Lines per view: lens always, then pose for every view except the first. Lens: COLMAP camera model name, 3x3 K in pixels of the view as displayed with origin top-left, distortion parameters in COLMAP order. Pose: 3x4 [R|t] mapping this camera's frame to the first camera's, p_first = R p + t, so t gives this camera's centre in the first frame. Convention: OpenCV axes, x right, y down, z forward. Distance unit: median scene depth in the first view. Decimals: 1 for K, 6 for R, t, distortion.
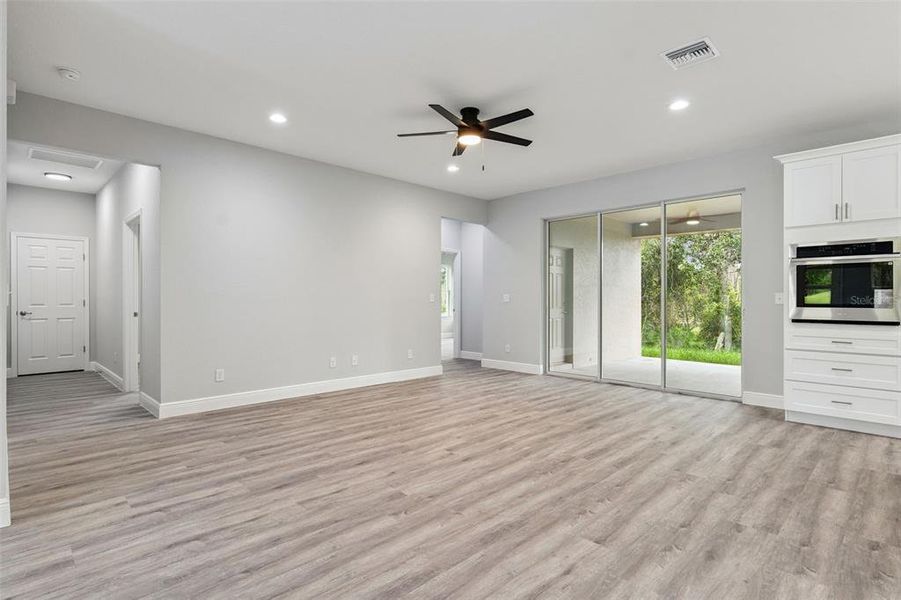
lens RADIAL K [[453.6, 0, 450.5], [0, 453.6, 300.0], [0, 0, 1]] dist [0.000432, -0.000470]
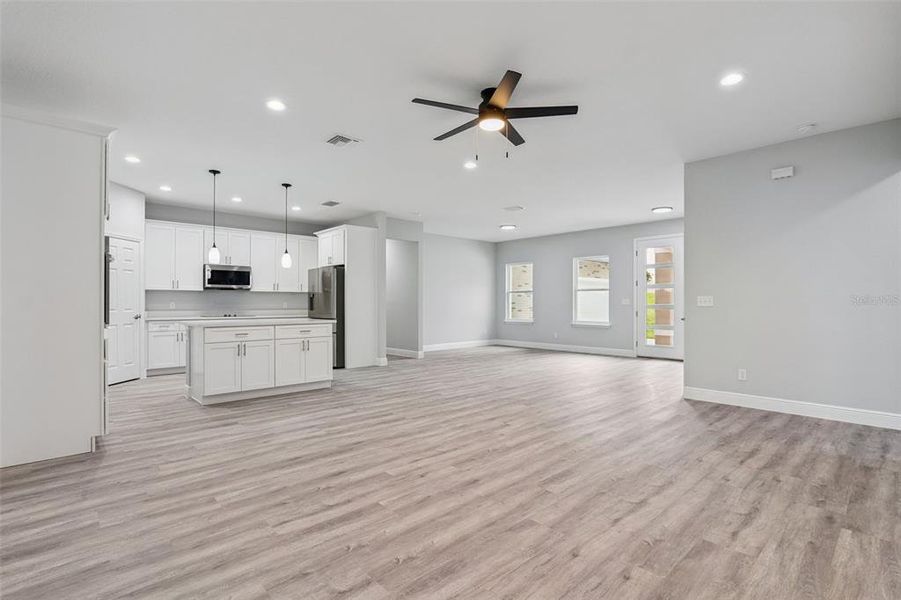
lens RADIAL K [[422.4, 0, 450.5], [0, 422.4, 300.0], [0, 0, 1]] dist [-0.020208, 0.001206]
pose [[-0.999370, -0.000692, 0.035486, 0.093391], [-0.000941, 0.999975, -0.007013, 0.002103], [-0.035480, -0.007042, -0.999346, 1.806108]]
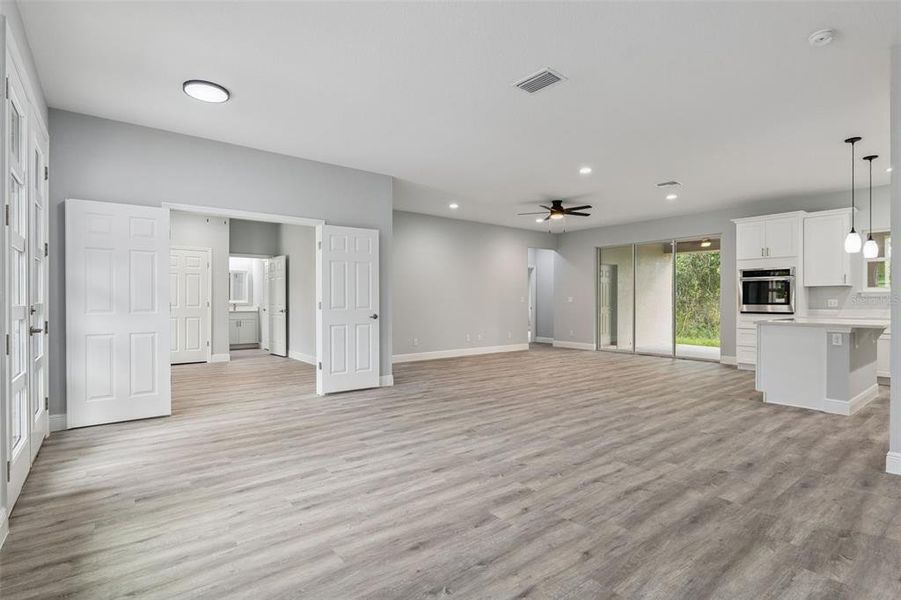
lens RADIAL K [[447.1, 0, 452.7], [0, 447.1, 305.0], [0, 0, 1]] dist [-0.024930, 0.000416]
pose [[0.994842, 0.001067, -0.101433, -0.195353], [-0.000557, 0.999987, 0.005059, 0.008982], [0.101437, -0.004977, 0.994830, -0.854872]]
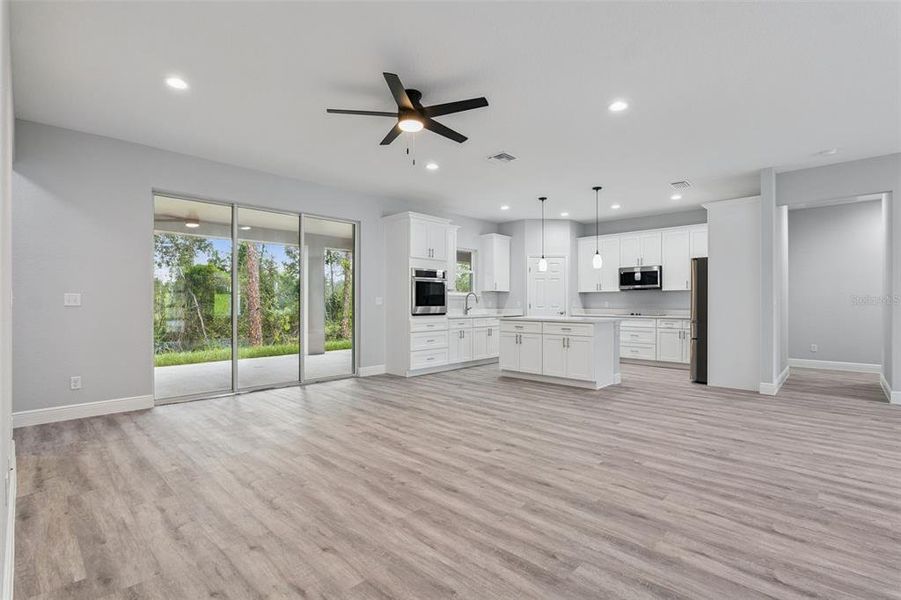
lens RADIAL K [[422.4, 0, 450.5], [0, 422.4, 300.0], [0, 0, 1]] dist [-0.020208, 0.001206]
pose [[-0.027341, 0.005459, 0.999611, -0.787457], [0.000982, 0.999985, -0.005434, 0.001696], [-0.999626, 0.000834, -0.027346, 0.933381]]
